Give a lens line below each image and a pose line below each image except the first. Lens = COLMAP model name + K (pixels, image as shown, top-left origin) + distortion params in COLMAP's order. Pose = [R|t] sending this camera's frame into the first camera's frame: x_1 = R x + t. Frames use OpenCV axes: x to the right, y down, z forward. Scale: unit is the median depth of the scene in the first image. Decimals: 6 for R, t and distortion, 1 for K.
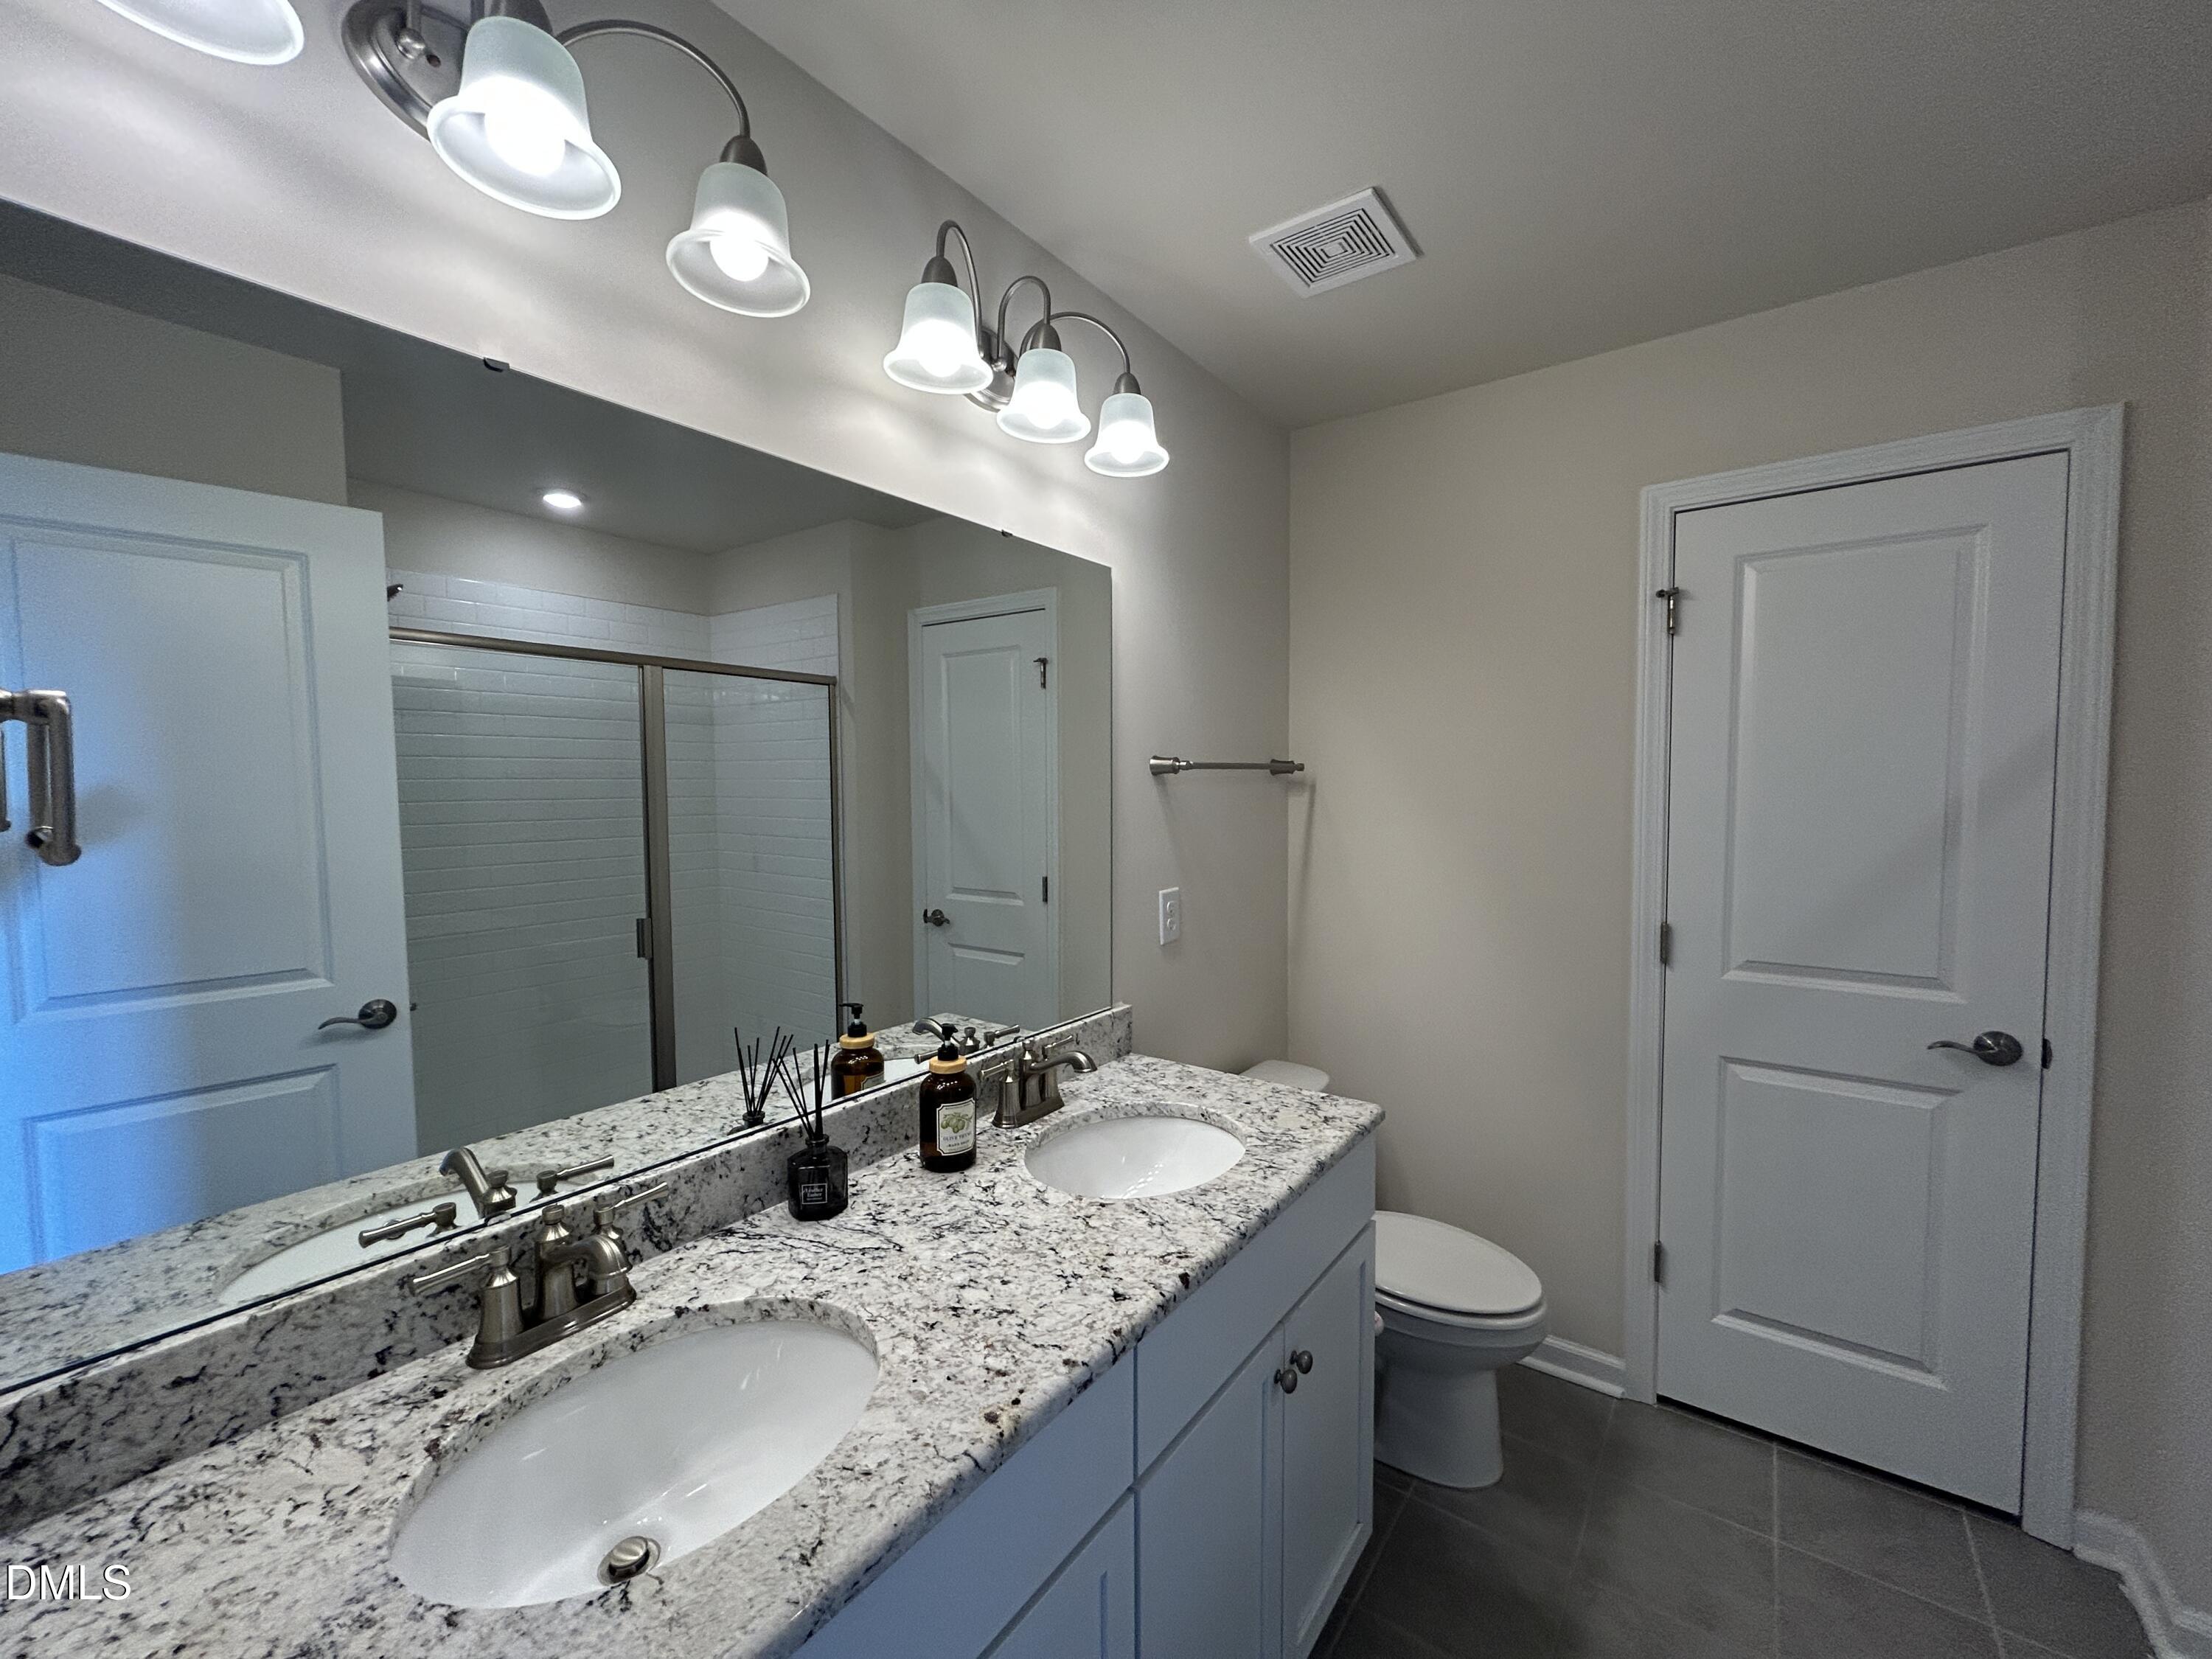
lens RADIAL K [[894.1, 0, 1101.0], [0, 894.1, 828.5], [0, 0, 1]] dist [0.000606, 0.000707]
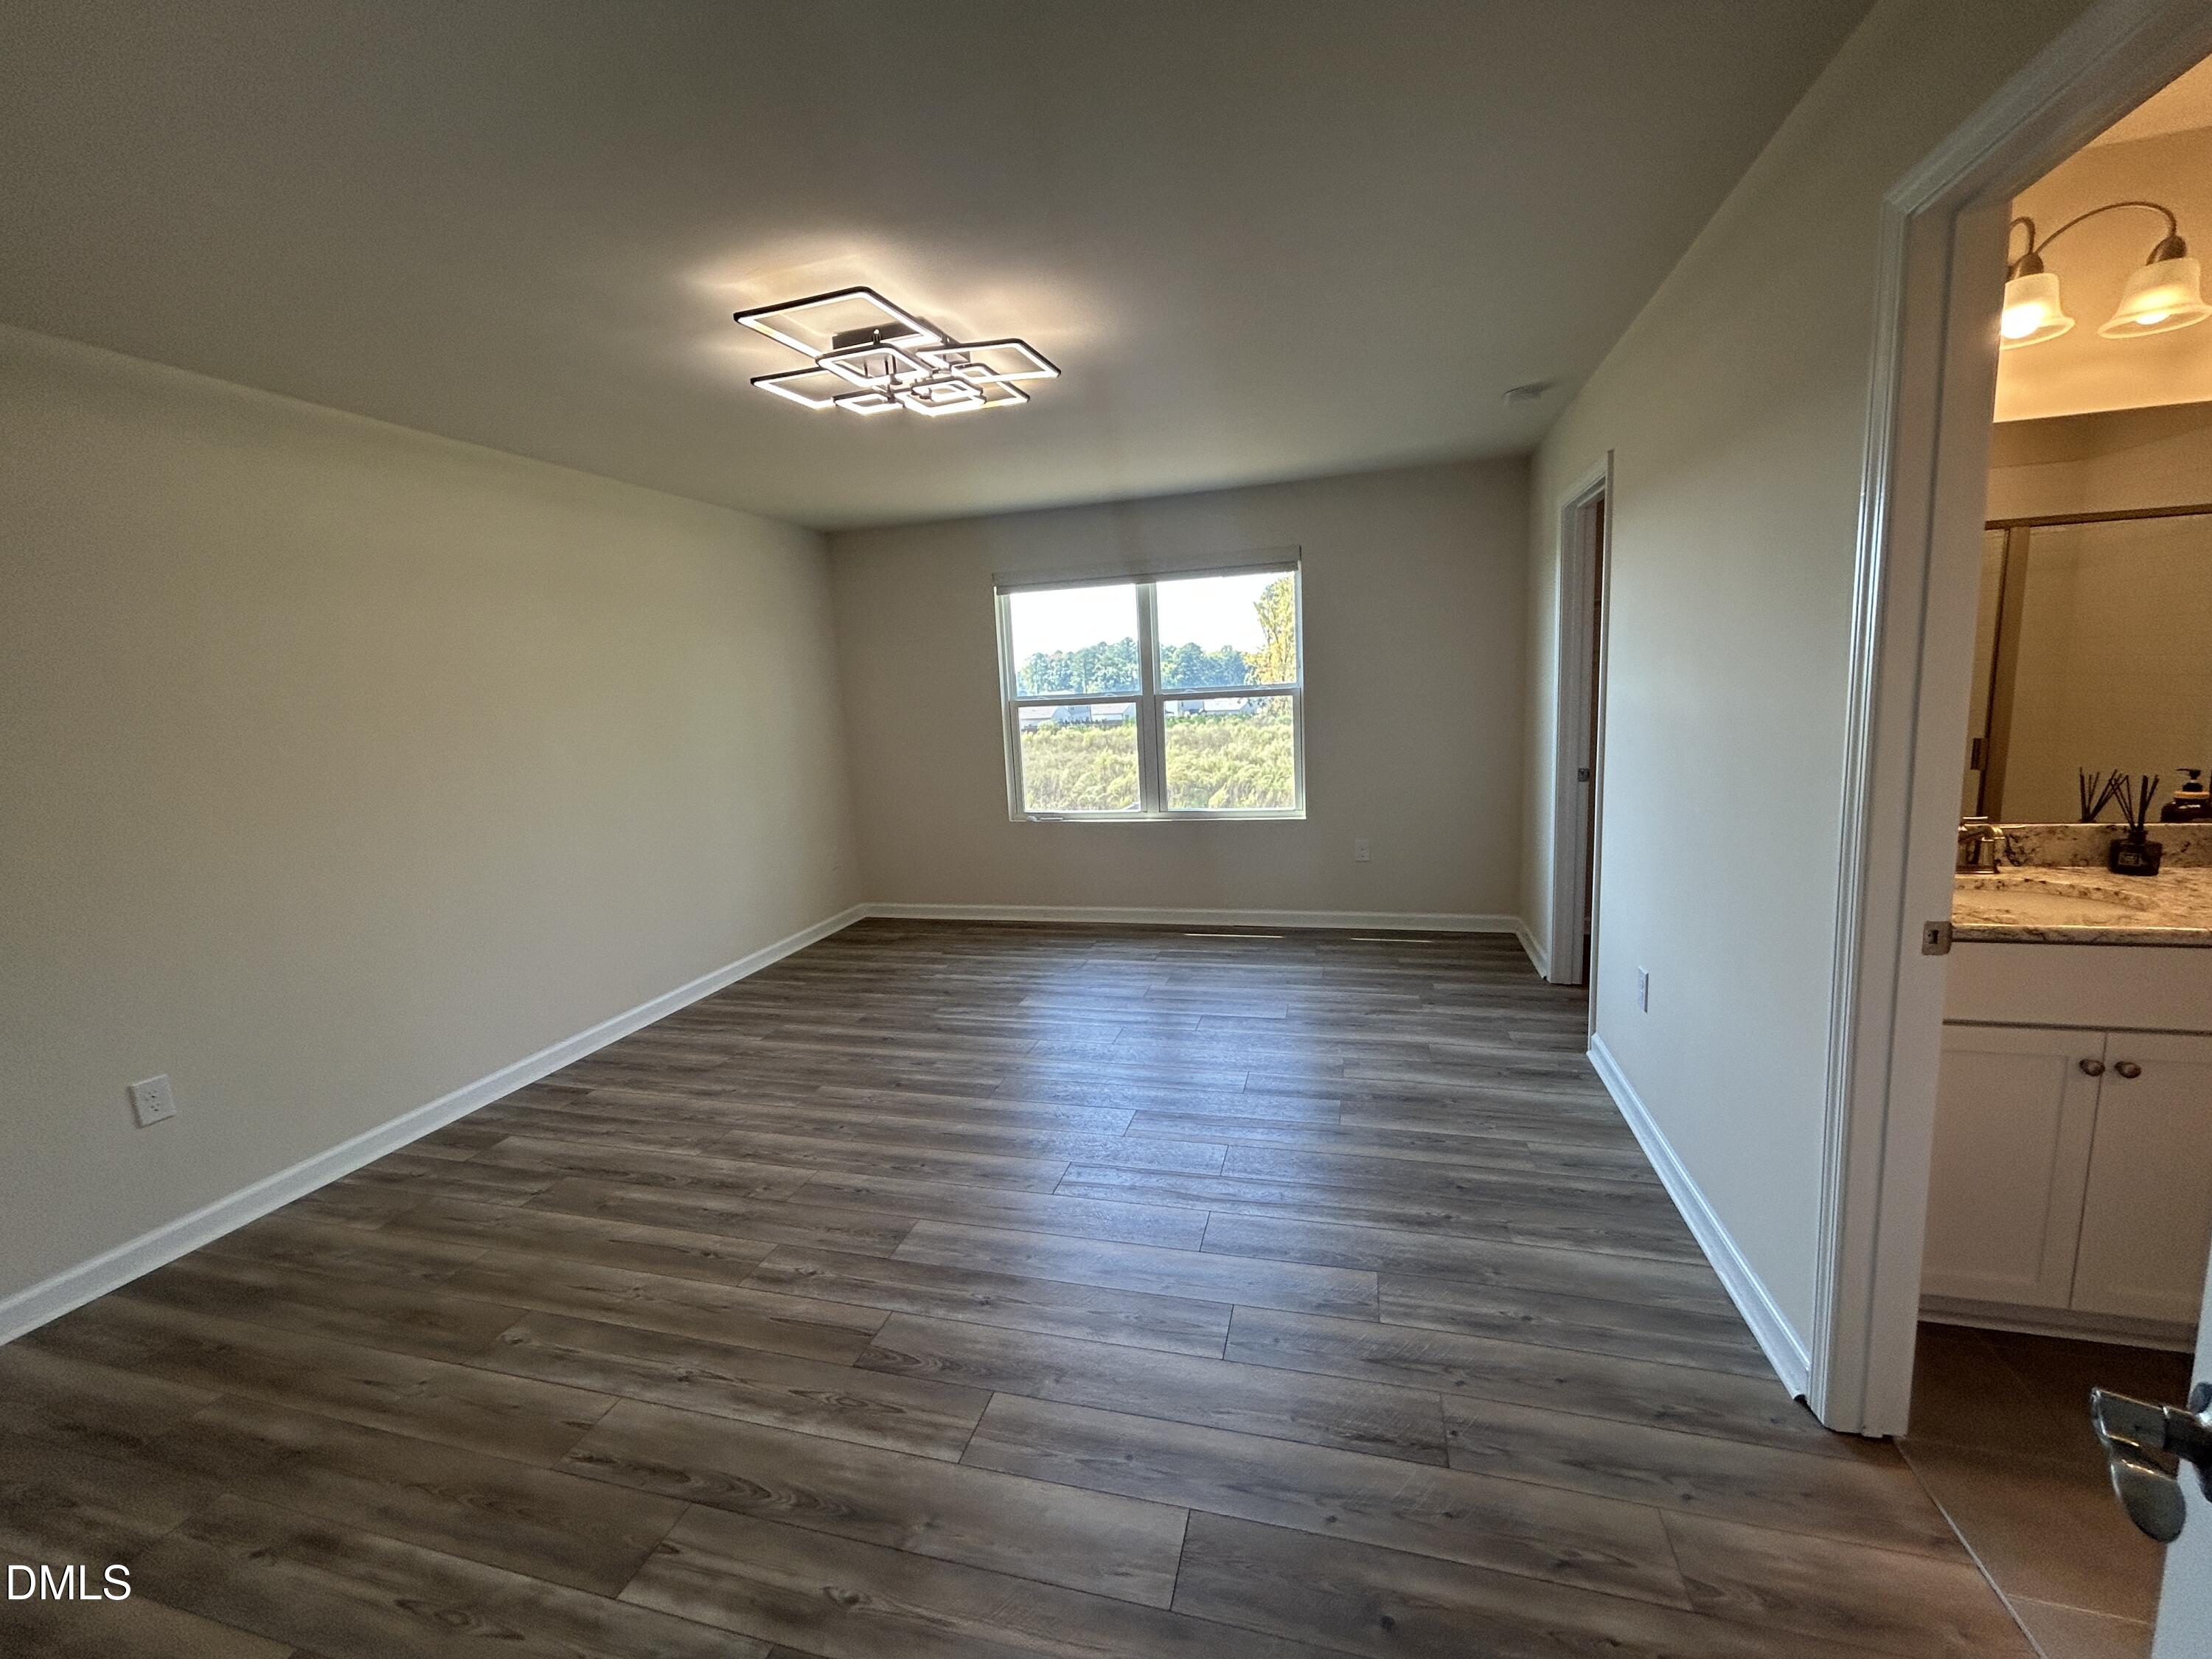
lens RADIAL K [[894.1, 0, 1092.8], [0, 894.1, 829.3], [0, 0, 1]] dist [0.000606, 0.000707]
pose [[0.344790, 0.133585, -0.929126, 0.625335], [0.007297, 0.989411, 0.144961, 0.089495], [0.938651, -0.056761, 0.340164, -1.556039]]
